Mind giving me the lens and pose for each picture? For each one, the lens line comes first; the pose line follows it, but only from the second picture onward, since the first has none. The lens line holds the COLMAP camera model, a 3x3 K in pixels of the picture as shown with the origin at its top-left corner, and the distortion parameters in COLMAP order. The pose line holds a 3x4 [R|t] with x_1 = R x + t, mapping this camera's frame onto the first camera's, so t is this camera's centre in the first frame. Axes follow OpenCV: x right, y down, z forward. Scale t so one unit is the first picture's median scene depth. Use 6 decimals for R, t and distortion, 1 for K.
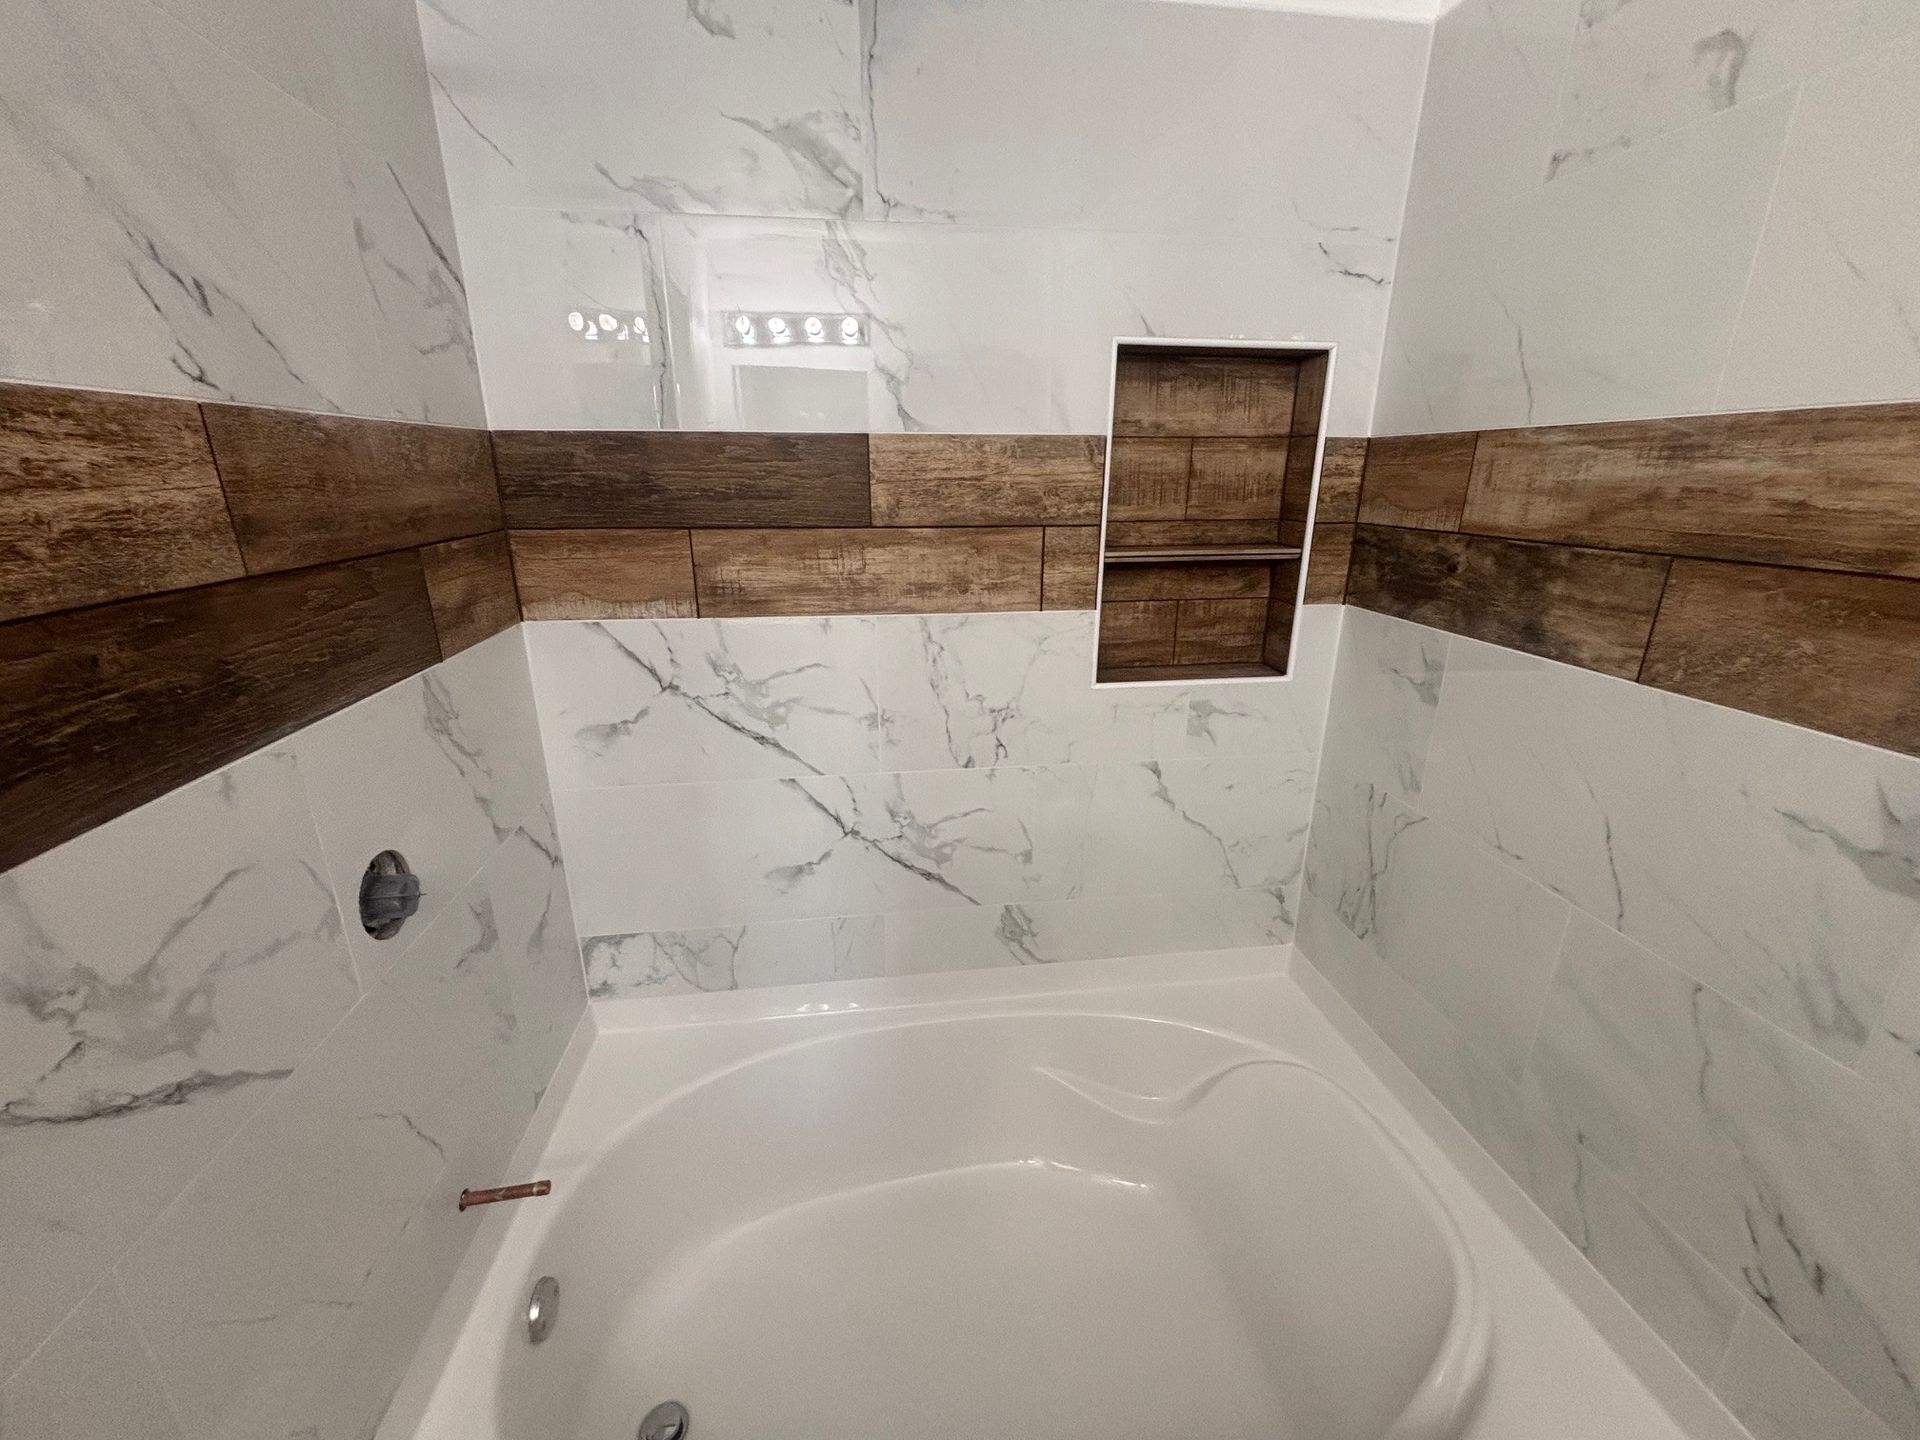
lens RADIAL K [[770.8, 0, 961.6], [0, 770.8, 719.6], [0, 0, 1]] dist [0.002833, 0.000046]
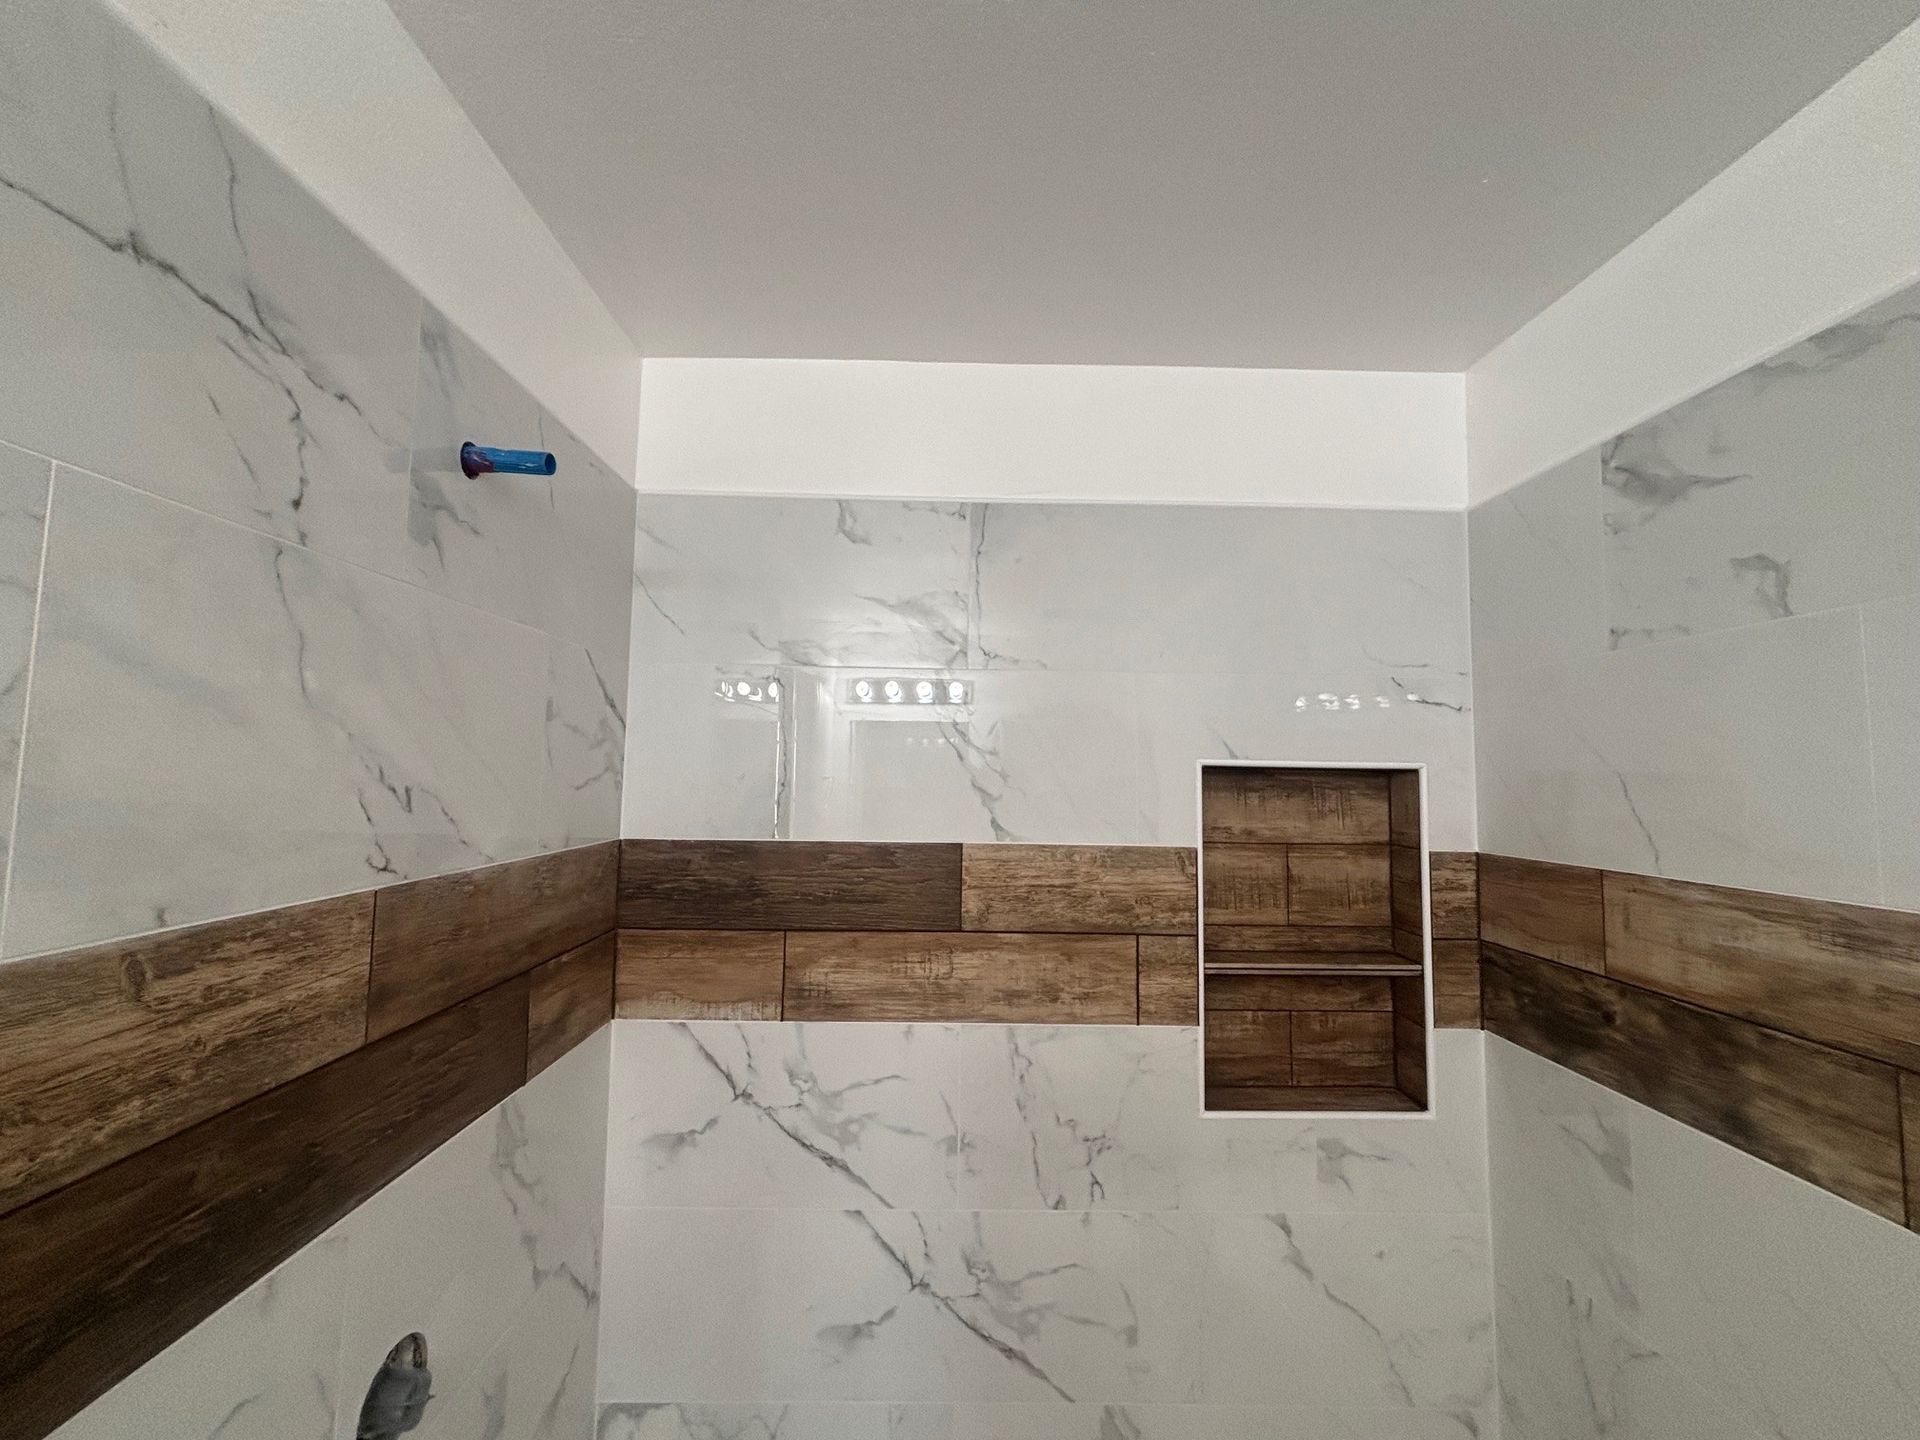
lens RADIAL K [[770.8, 0, 962.2], [0, 770.8, 720.9], [0, 0, 1]] dist [0.002833, 0.000046]
pose [[0.992522, 0.003170, -0.122024, 0.005952], [-0.048599, 0.927276, -0.371211, -0.136450], [0.111973, 0.374365, 0.920496, -0.024125]]
